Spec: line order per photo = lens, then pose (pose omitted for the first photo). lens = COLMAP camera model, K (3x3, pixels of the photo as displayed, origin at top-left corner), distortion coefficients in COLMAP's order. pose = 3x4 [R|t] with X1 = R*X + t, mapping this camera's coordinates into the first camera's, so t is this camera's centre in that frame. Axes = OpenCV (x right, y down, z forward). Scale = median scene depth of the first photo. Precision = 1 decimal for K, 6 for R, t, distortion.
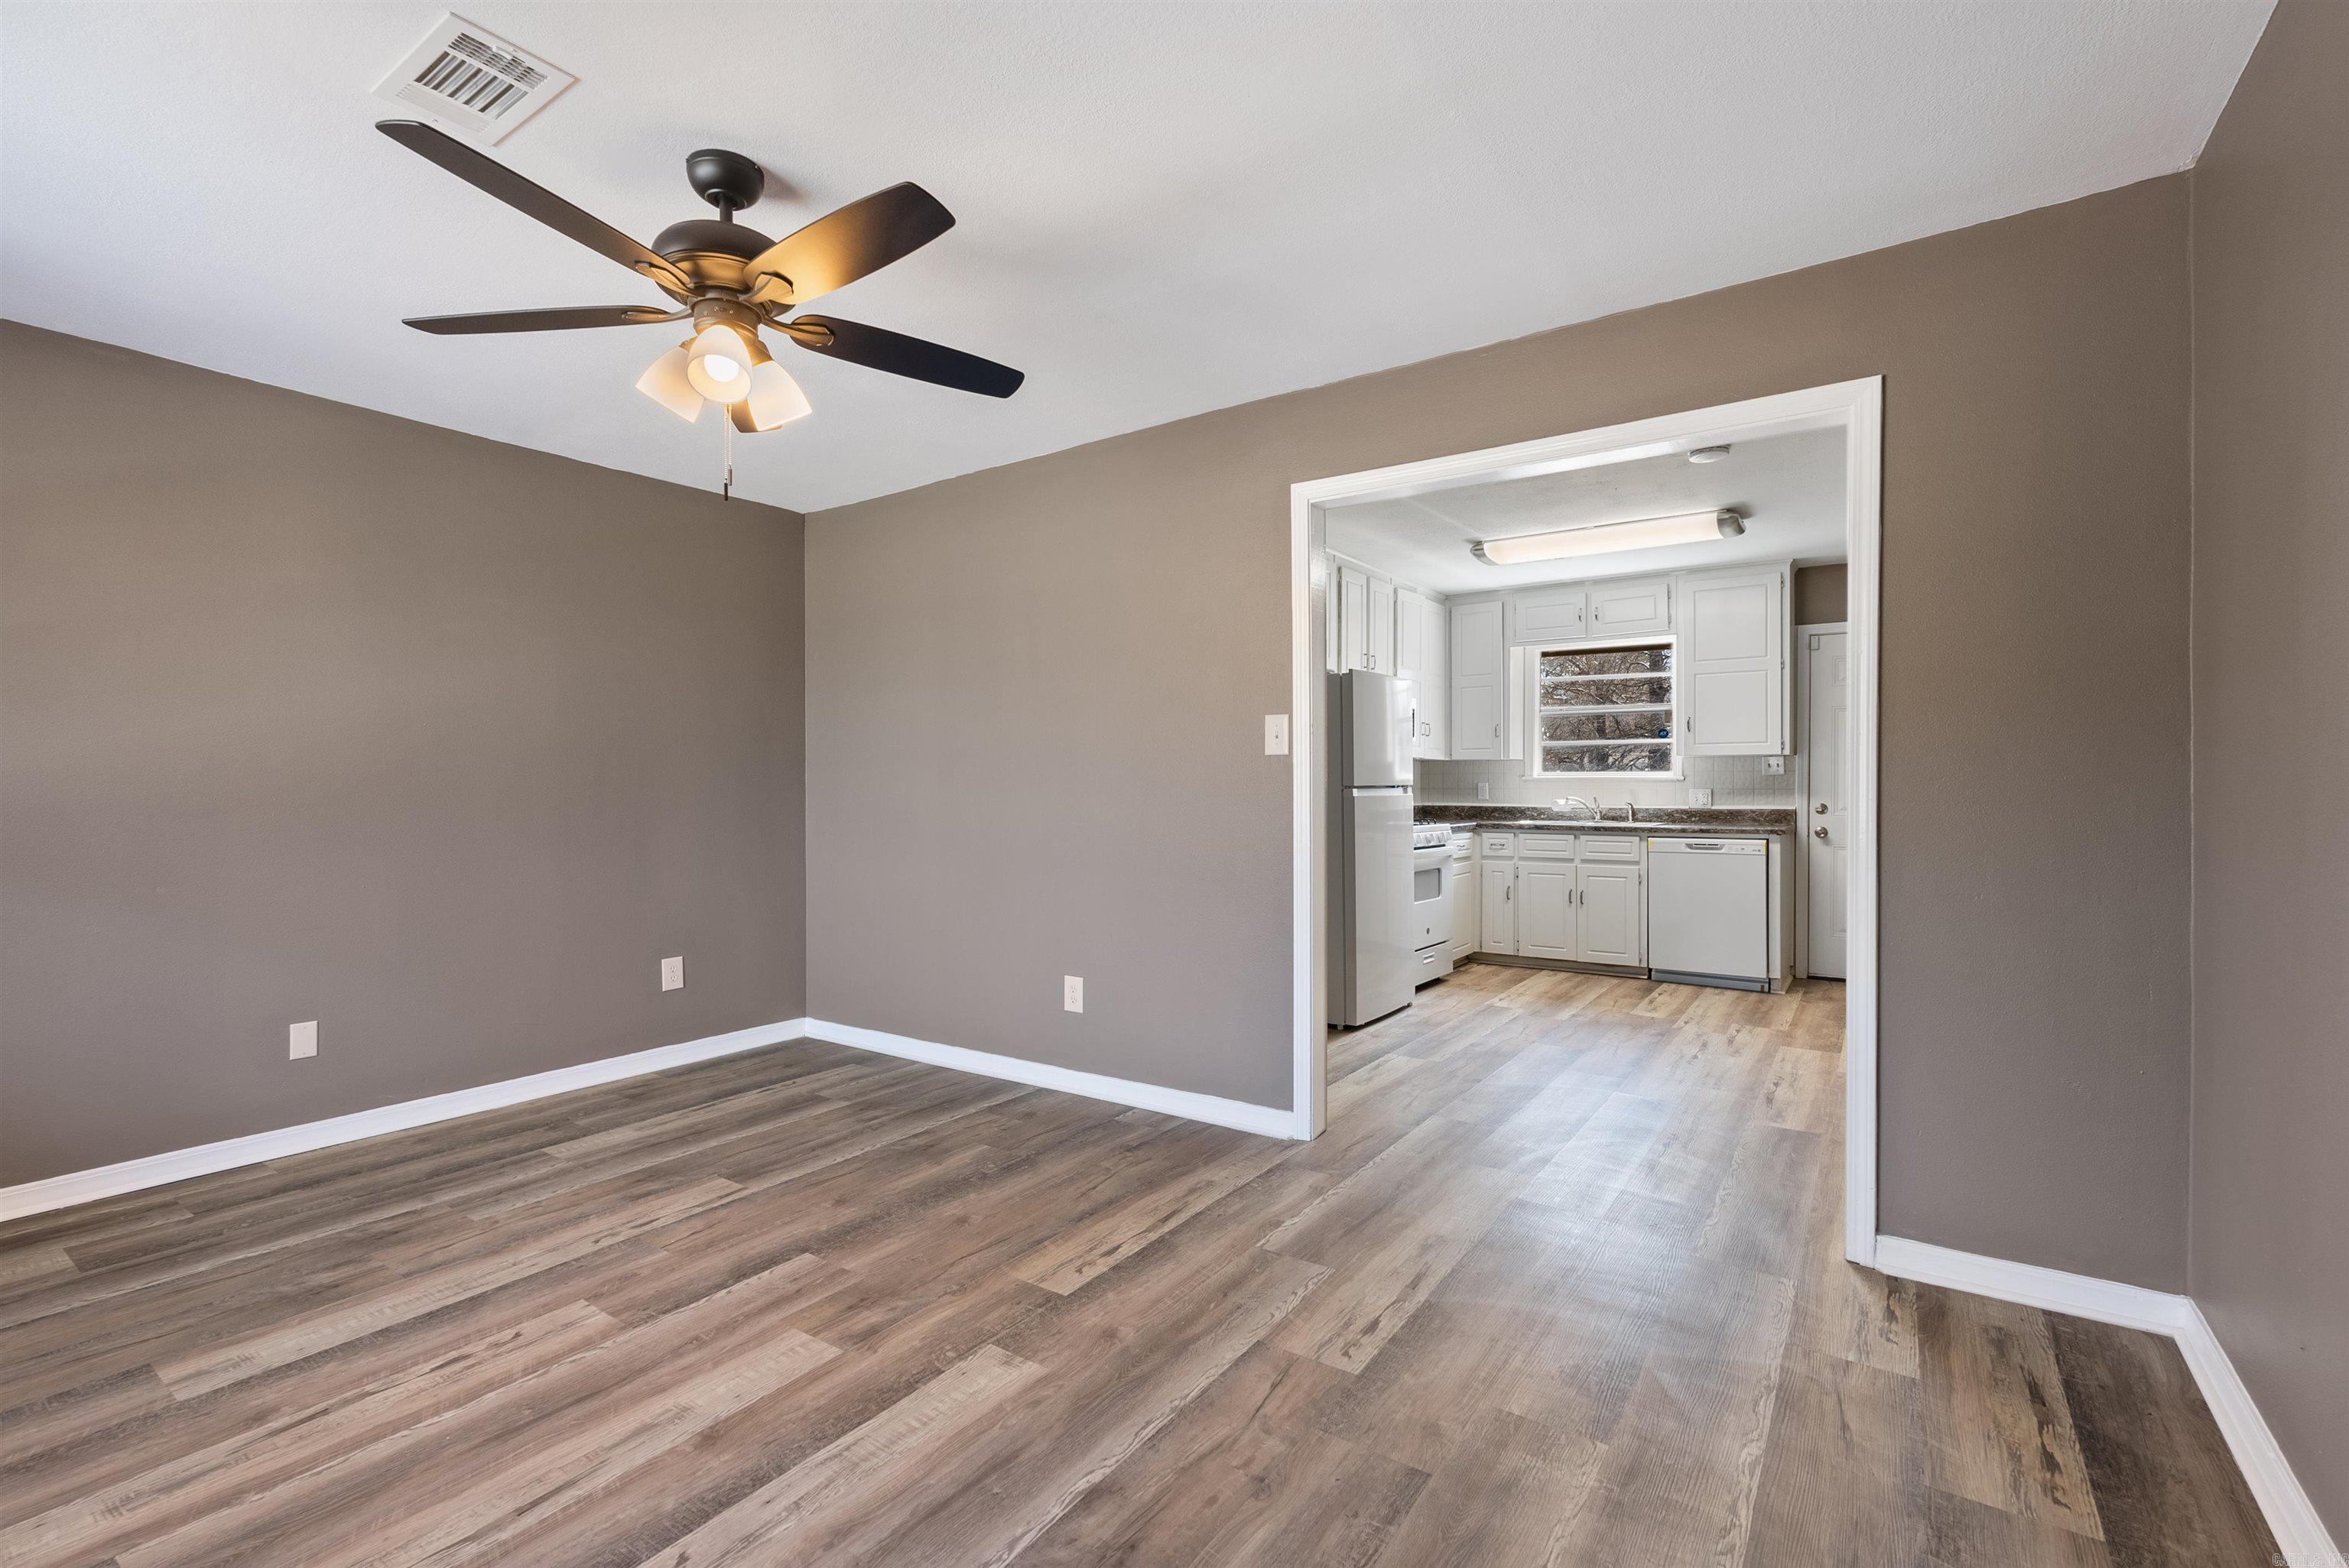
lens RADIAL K [[1033.1, 0, 1189.2], [0, 1033.1, 791.7], [0, 0, 1]] dist [-0.001884, -0.000397]
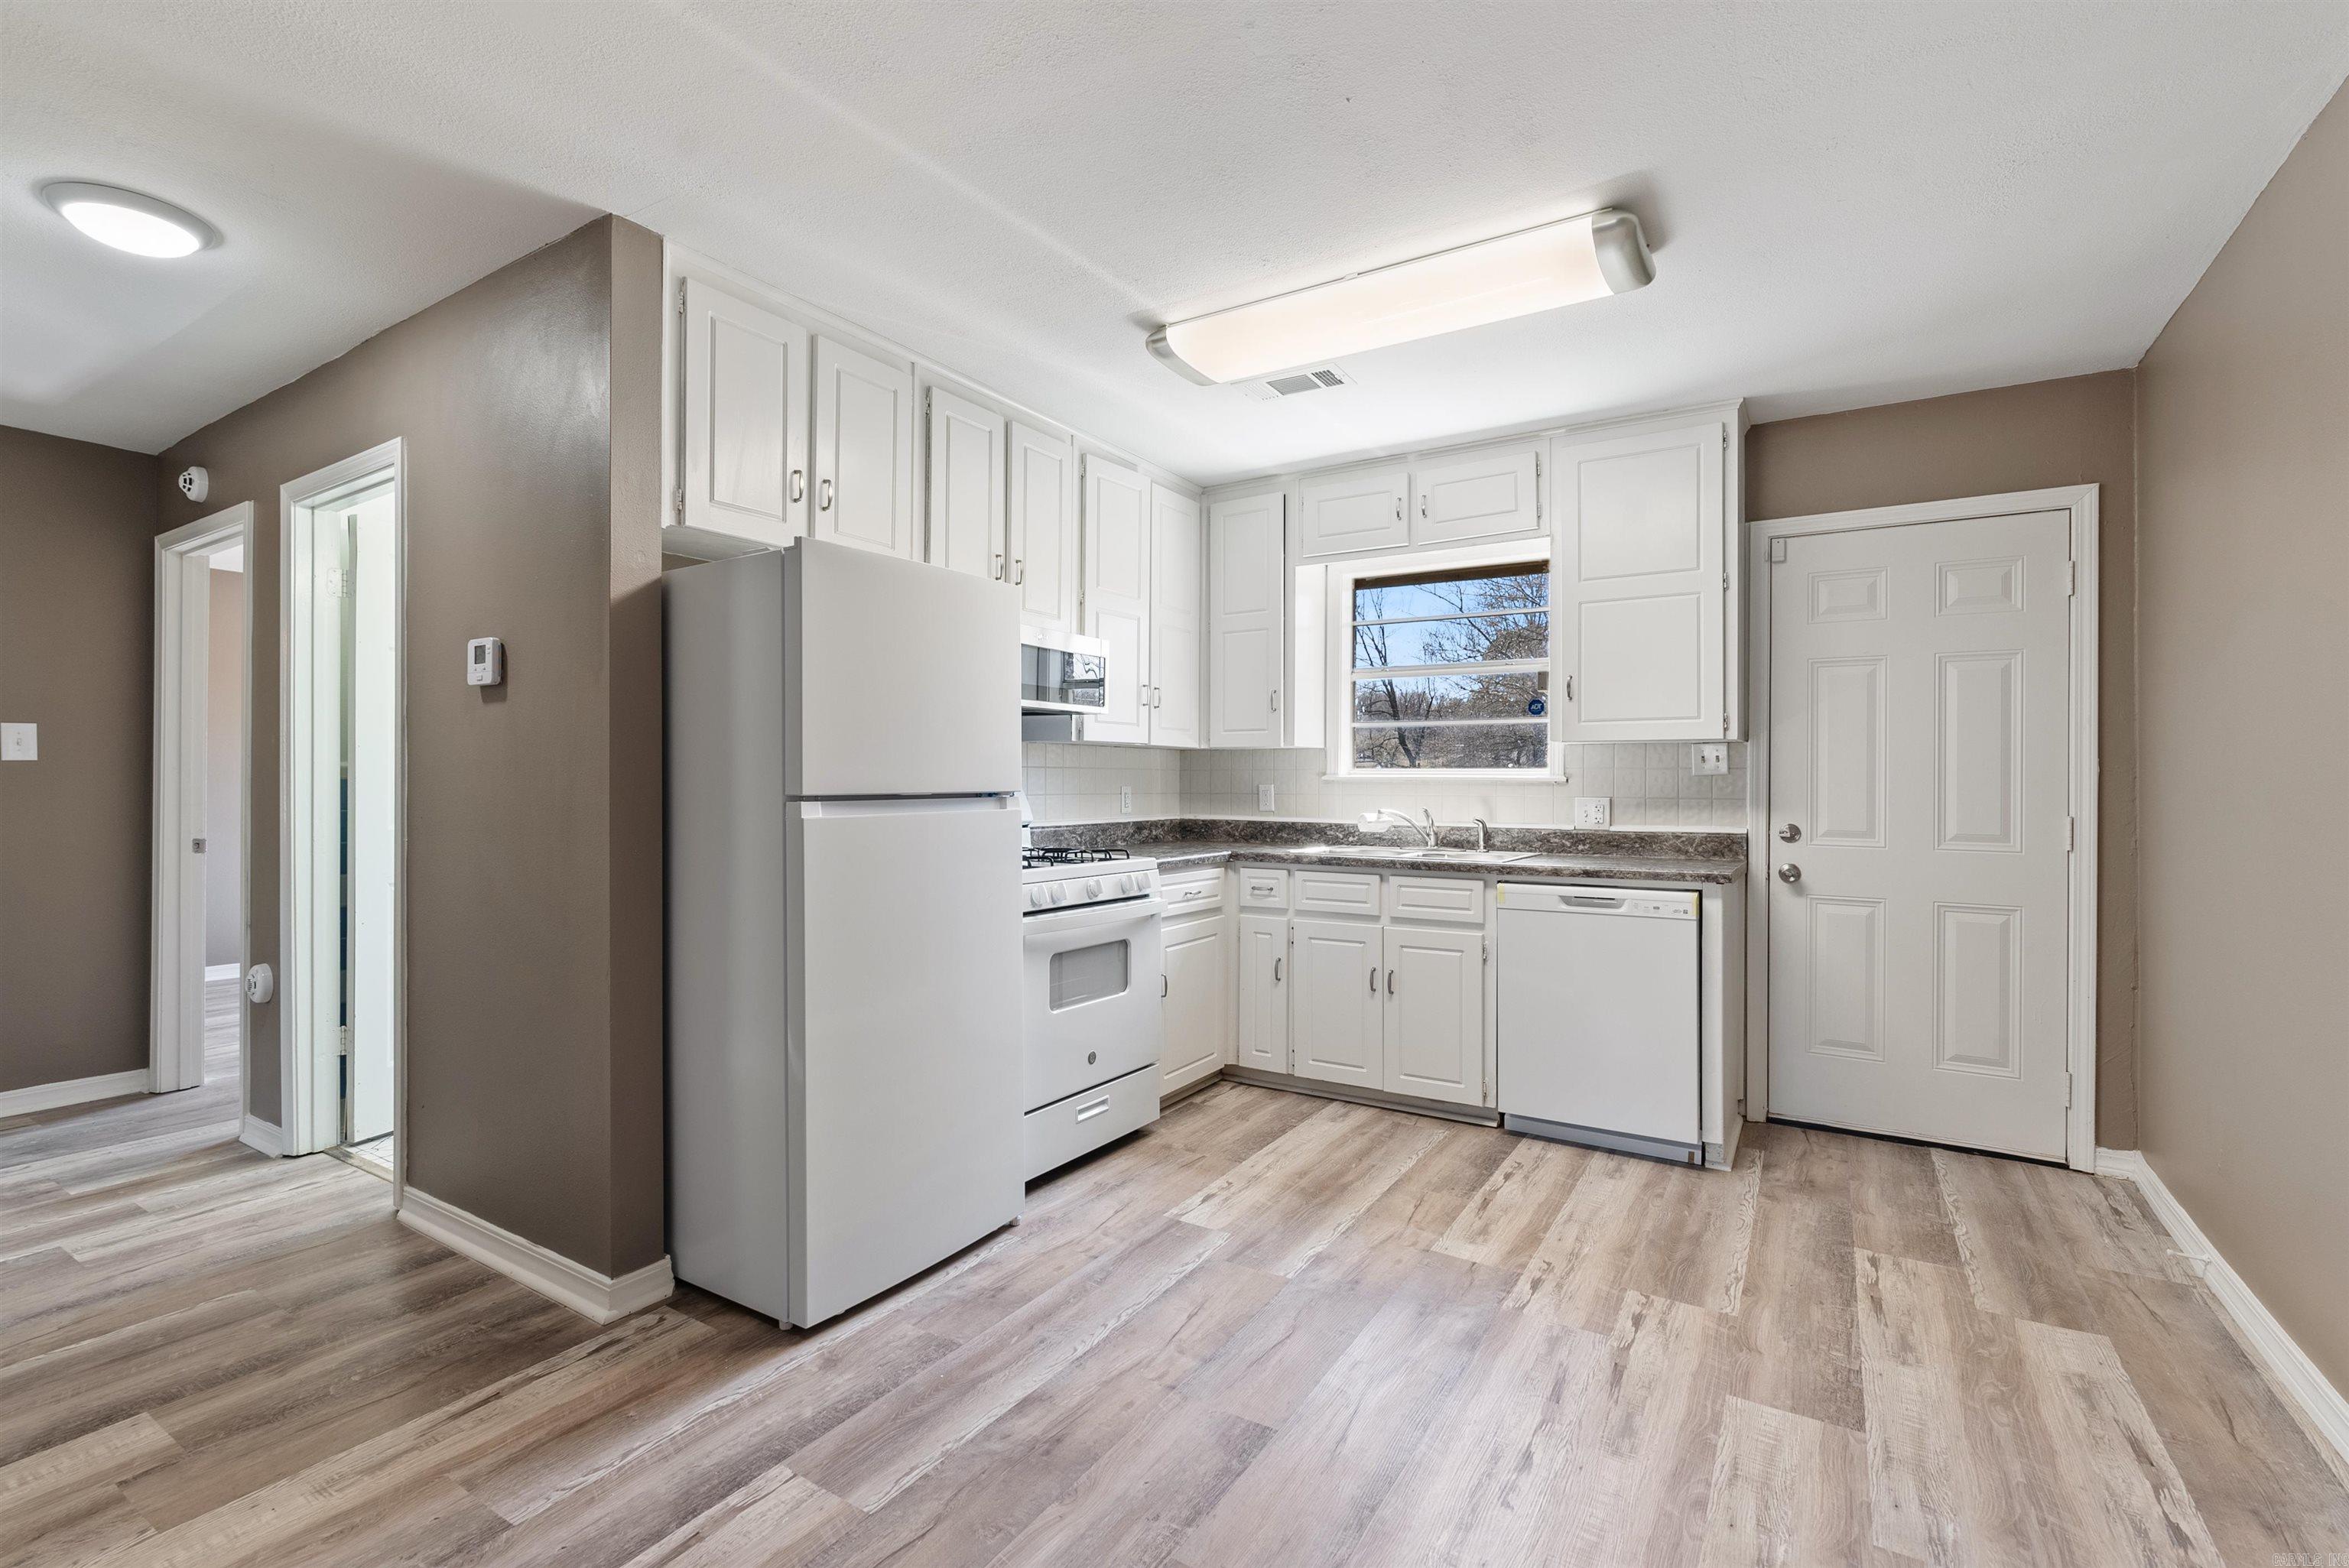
lens RADIAL K [[1033.1, 0, 1188.8], [0, 1033.1, 776.8], [0, 0, 1]] dist [-0.001884, -0.000397]
pose [[0.998852, 0.005020, 0.047644, 0.375977], [-0.004477, 0.999924, -0.011502, -0.010965], [-0.047698, 0.011275, 0.998798, 0.665110]]
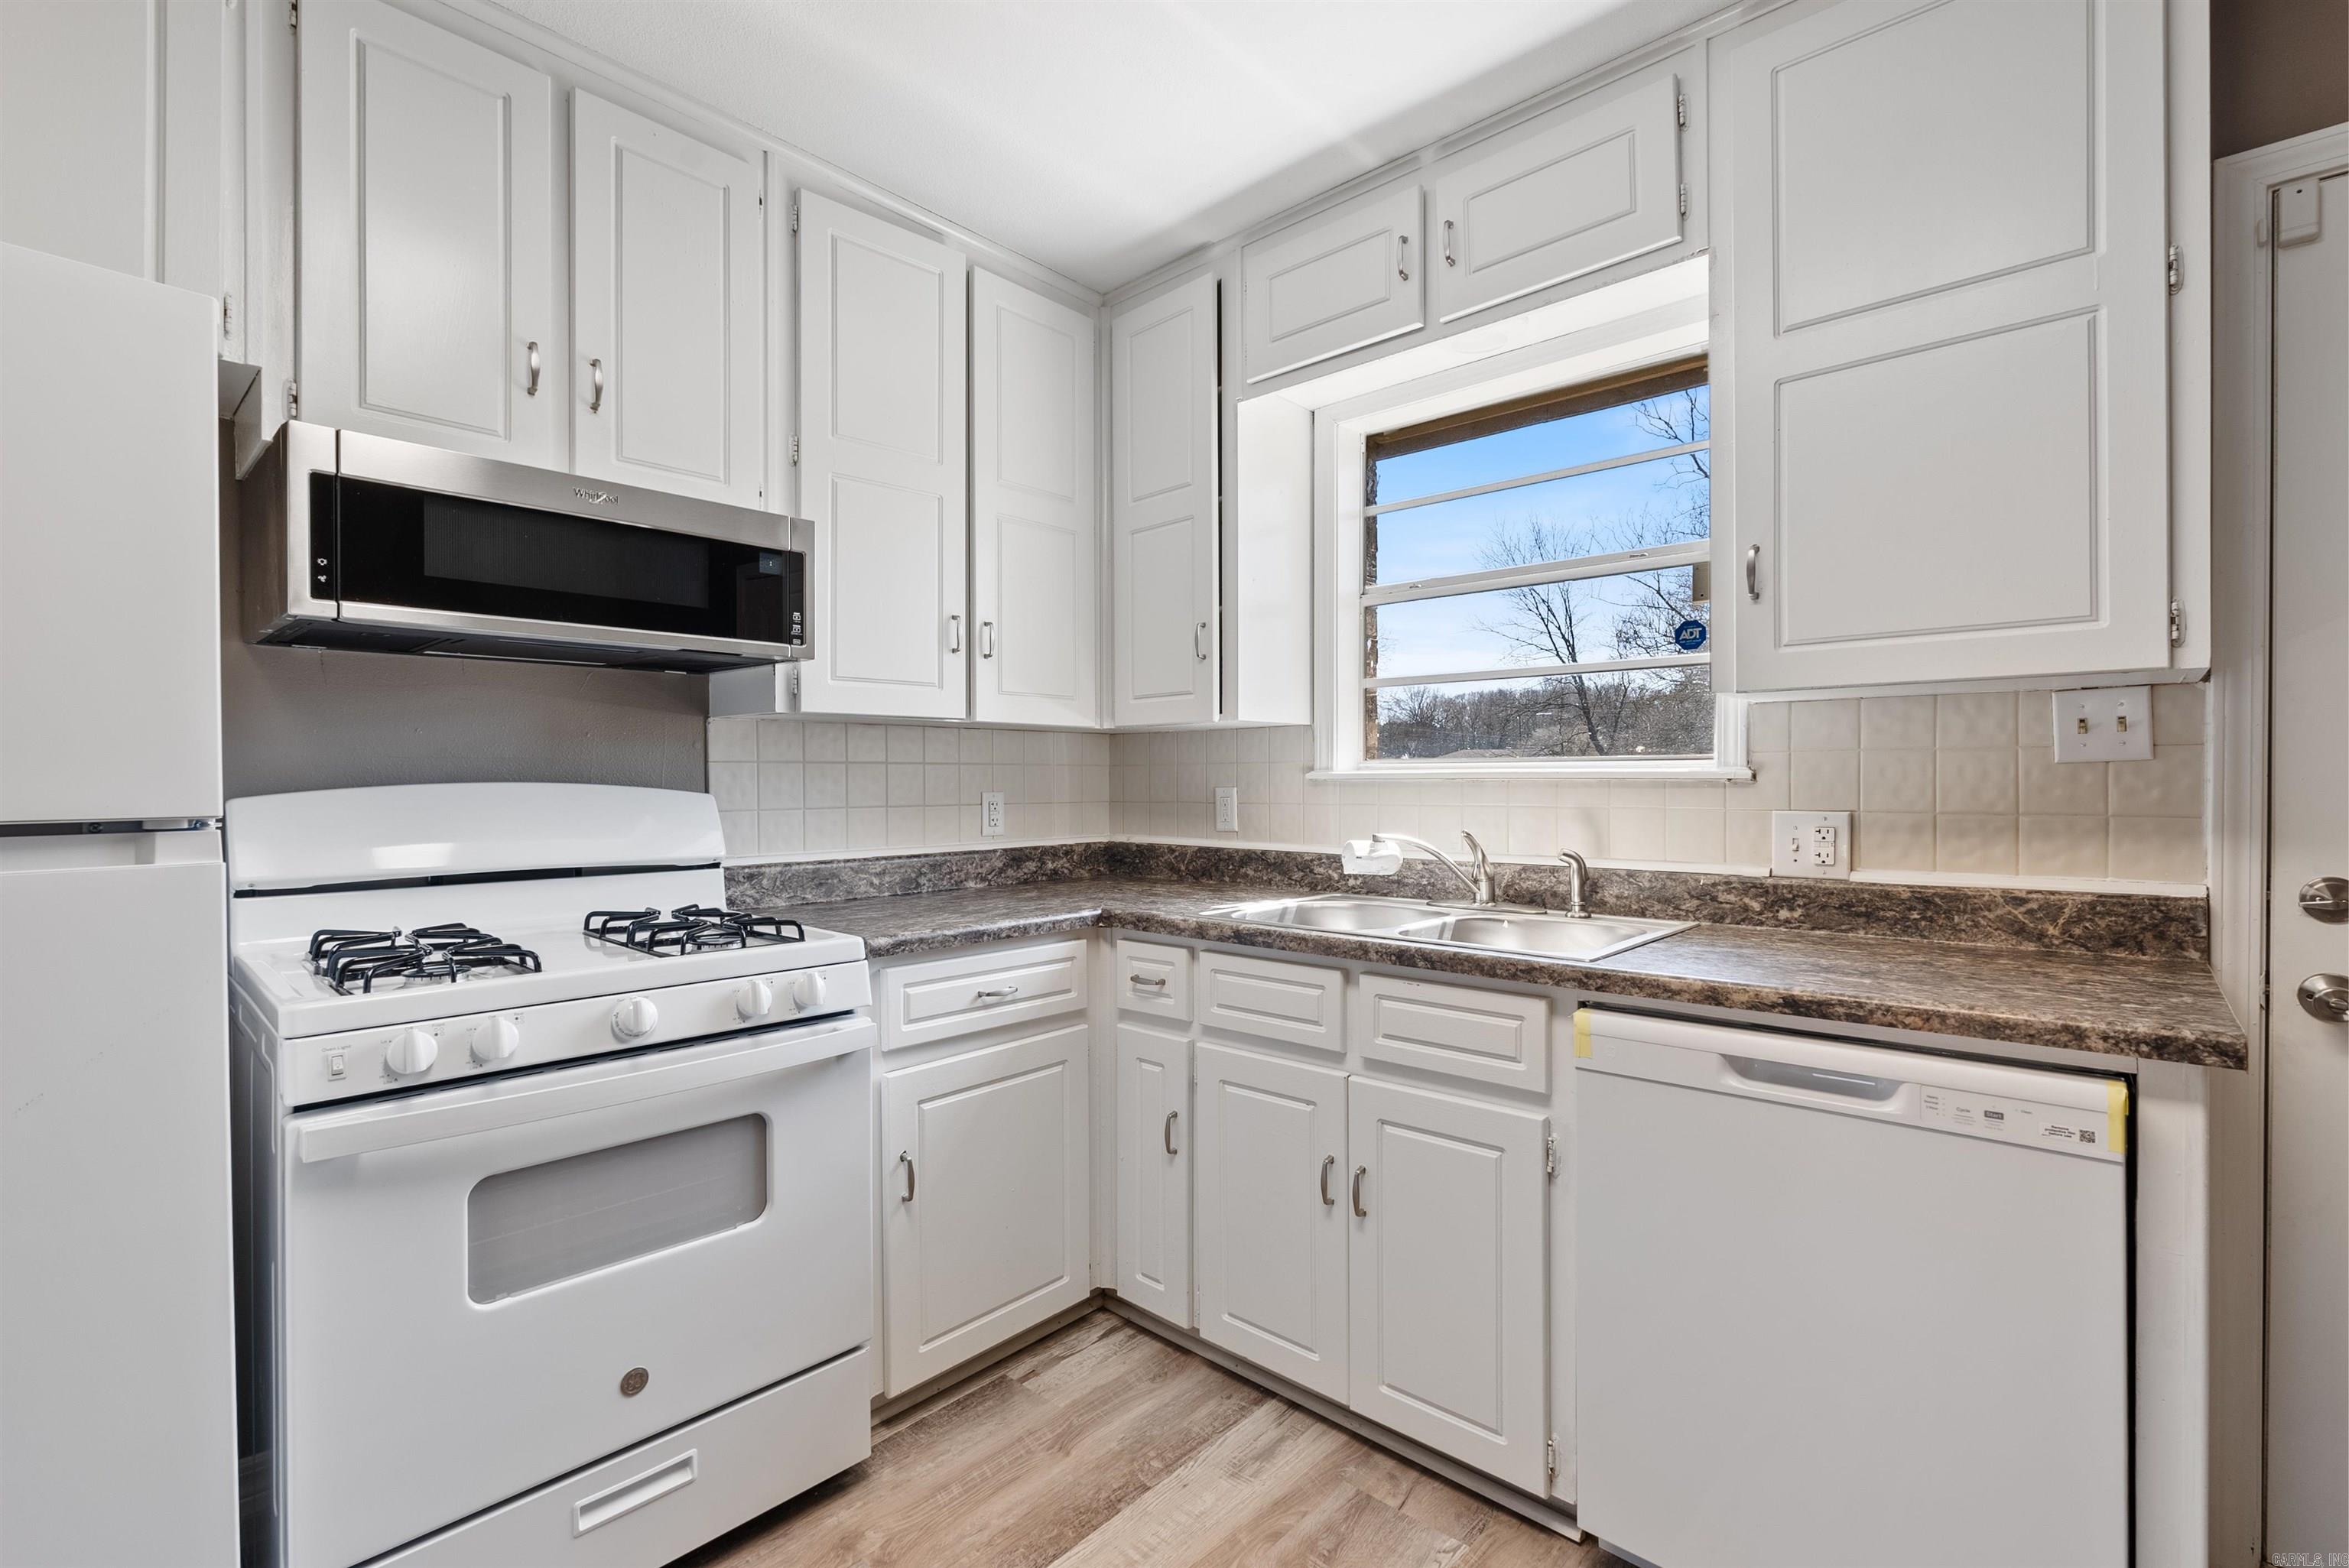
lens RADIAL K [[1033.1, 0, 1182.5], [0, 1033.1, 786.1], [0, 0, 1]] dist [-0.001884, -0.000397]
pose [[0.991530, -0.002563, -0.129856, 0.582797], [0.002185, 0.999993, -0.003048, -0.015152], [0.129863, 0.002738, 0.991528, 1.122114]]
